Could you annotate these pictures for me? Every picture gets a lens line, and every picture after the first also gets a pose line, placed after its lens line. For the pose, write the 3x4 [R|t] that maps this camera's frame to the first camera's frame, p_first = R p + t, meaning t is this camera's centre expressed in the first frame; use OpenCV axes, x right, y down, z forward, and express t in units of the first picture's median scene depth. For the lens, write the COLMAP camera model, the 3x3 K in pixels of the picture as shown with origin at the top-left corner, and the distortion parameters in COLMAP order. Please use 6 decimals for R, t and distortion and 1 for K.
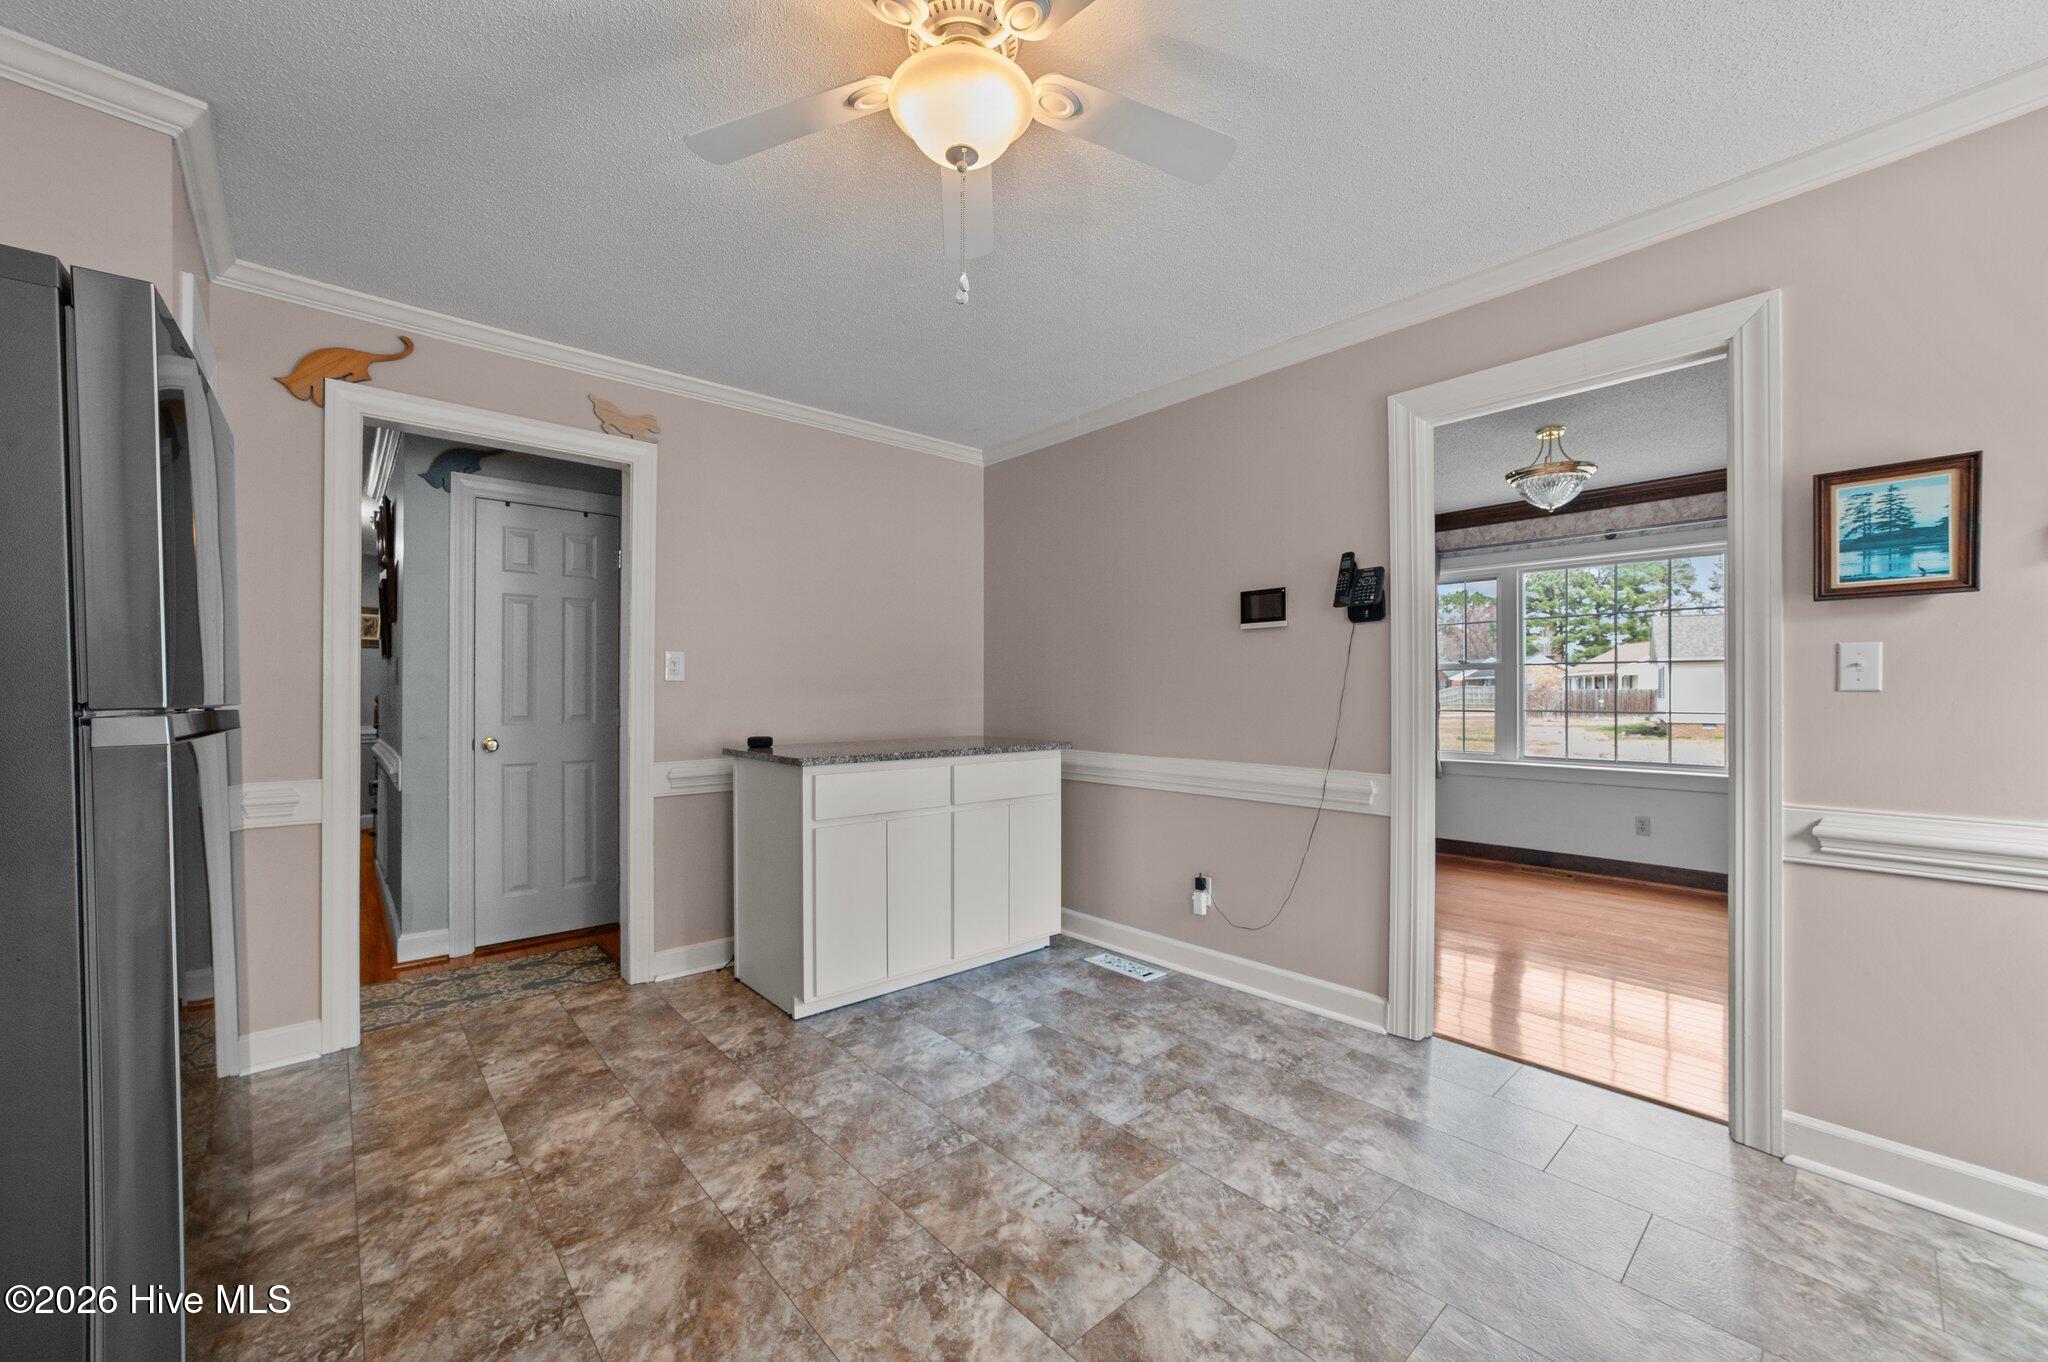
lens RADIAL K [[789.8, 0, 1018.5], [0, 789.8, 690.3], [0, 0, 1]] dist [-0.021115, 0.002696]
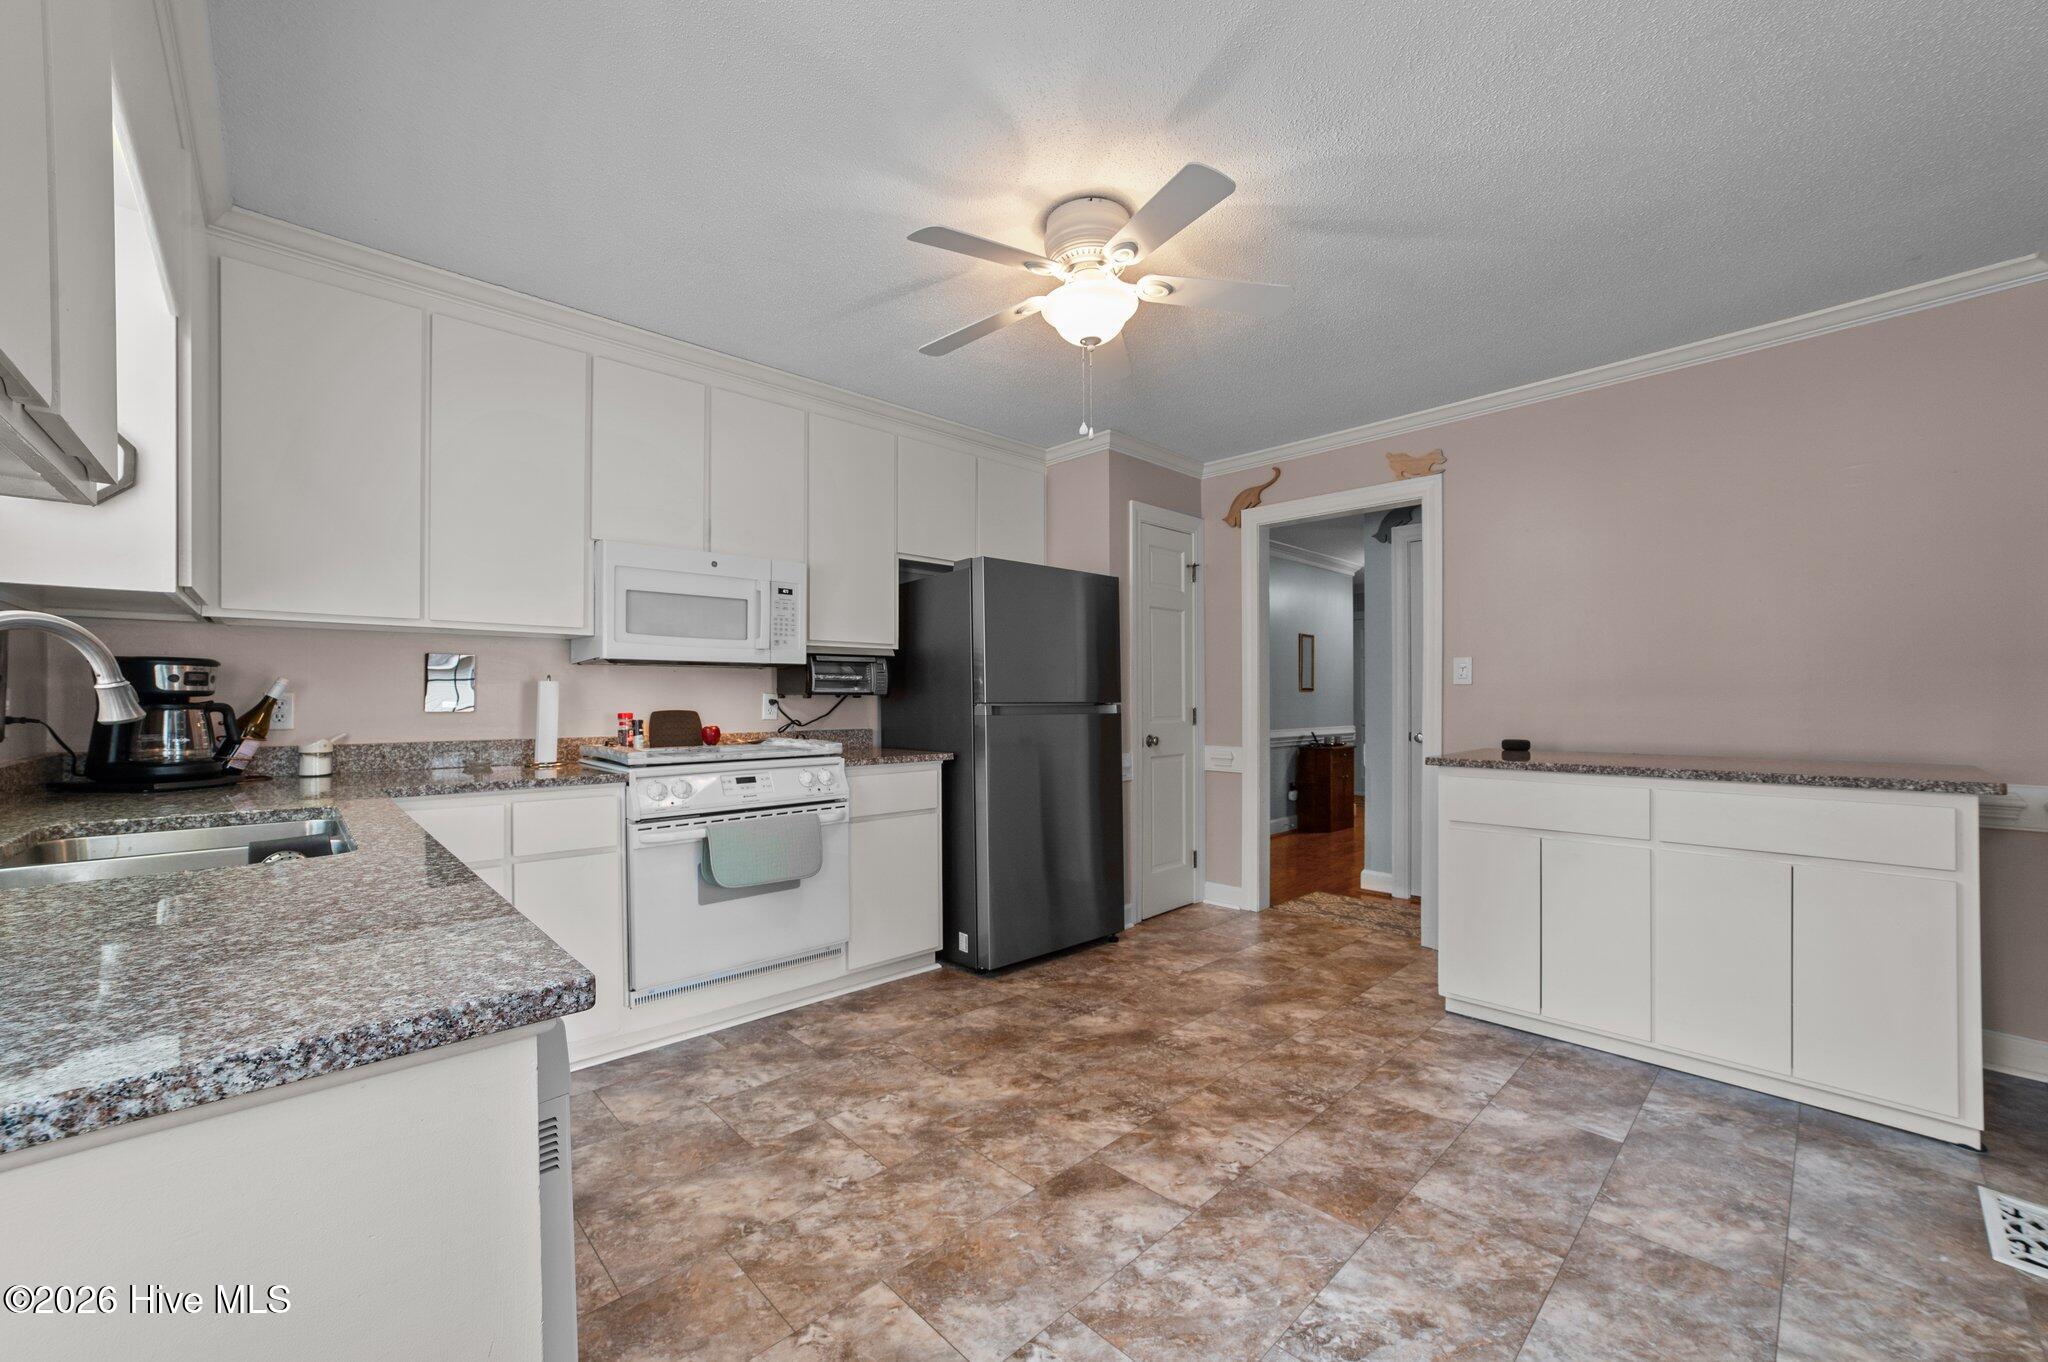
lens RADIAL K [[789.8, 0, 1014.5], [0, 789.8, 695.9], [0, 0, 1]] dist [-0.021115, 0.002696]
pose [[0.034210, -0.002850, -0.999411, 0.867295], [0.006501, 0.999975, -0.002630, 0.004253], [0.999394, -0.006407, 0.034228, 0.477409]]
